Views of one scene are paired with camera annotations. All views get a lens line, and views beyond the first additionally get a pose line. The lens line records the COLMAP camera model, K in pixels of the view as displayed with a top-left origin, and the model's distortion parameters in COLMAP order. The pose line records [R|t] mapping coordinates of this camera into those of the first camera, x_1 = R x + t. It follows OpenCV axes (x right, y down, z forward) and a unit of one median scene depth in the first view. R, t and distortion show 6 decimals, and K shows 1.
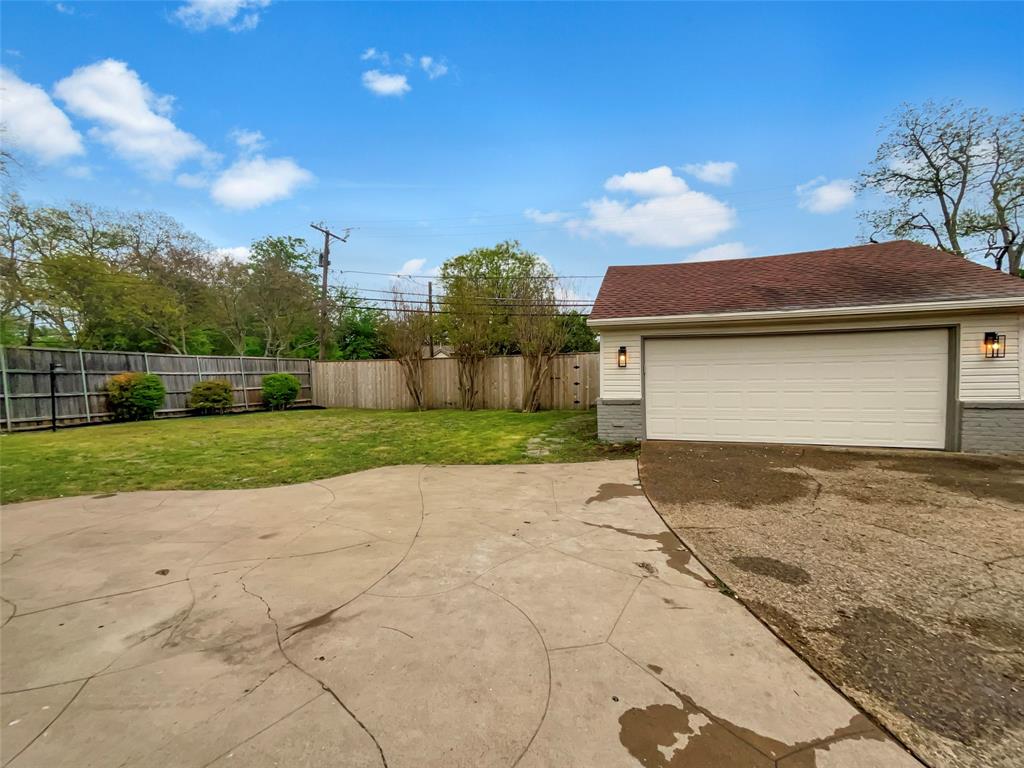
lens RADIAL K [[411.8, 0, 509.6], [0, 411.8, 387.3], [0, 0, 1]] dist [-0.002435, 0.000019]
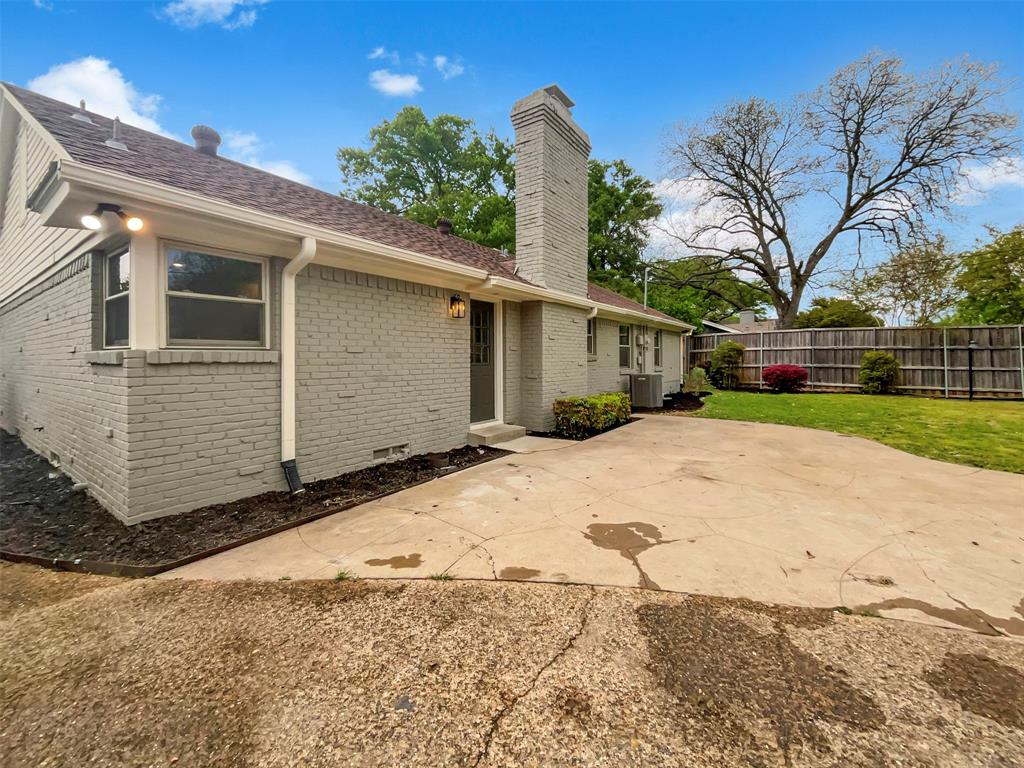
lens RADIAL K [[426.2, 0, 505.8], [0, 426.2, 363.2], [0, 0, 1]] dist [0.000389, 0.000352]
pose [[-0.294630, 0.019911, -0.955404, 0.542891], [-0.015674, 0.999548, 0.025664, -0.007807], [0.955483, 0.022536, -0.294185, 0.200108]]
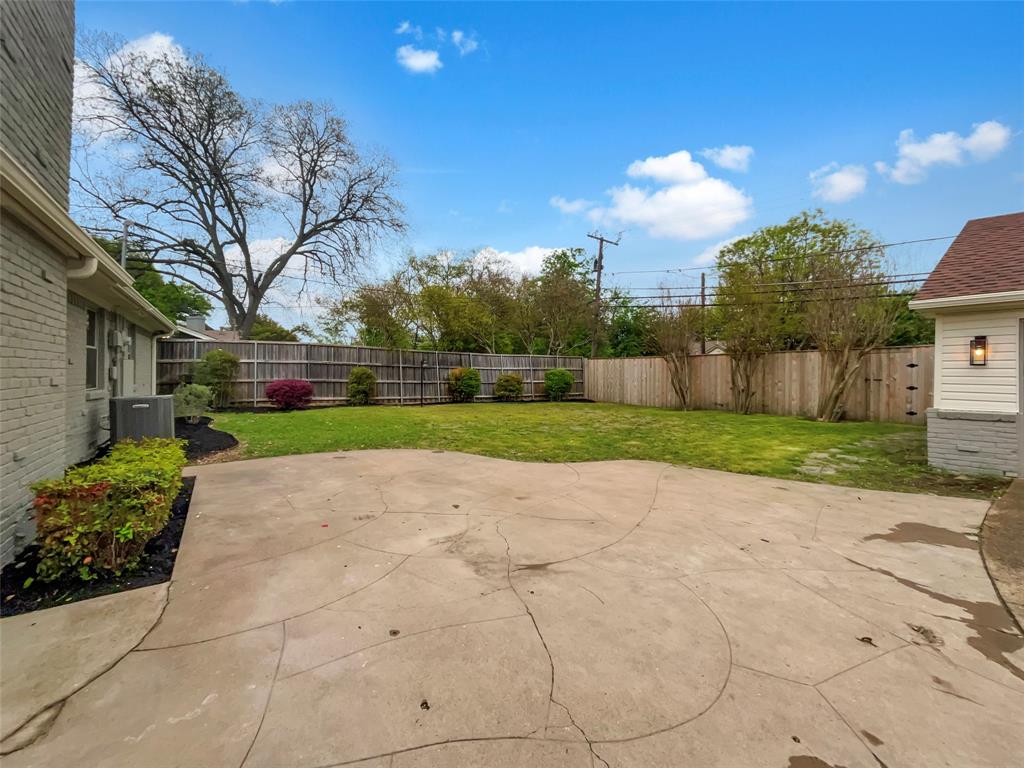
lens RADIAL K [[414.6, 0, 512.0], [0, 414.6, 384.0], [0, 0, 1]] dist [-0.002815, -0.000014]
pose [[0.803967, 0.032502, -0.593785, 0.062766], [-0.033221, 0.999401, 0.009724, 0.000803], [0.593745, 0.011909, 0.804565, -0.021127]]
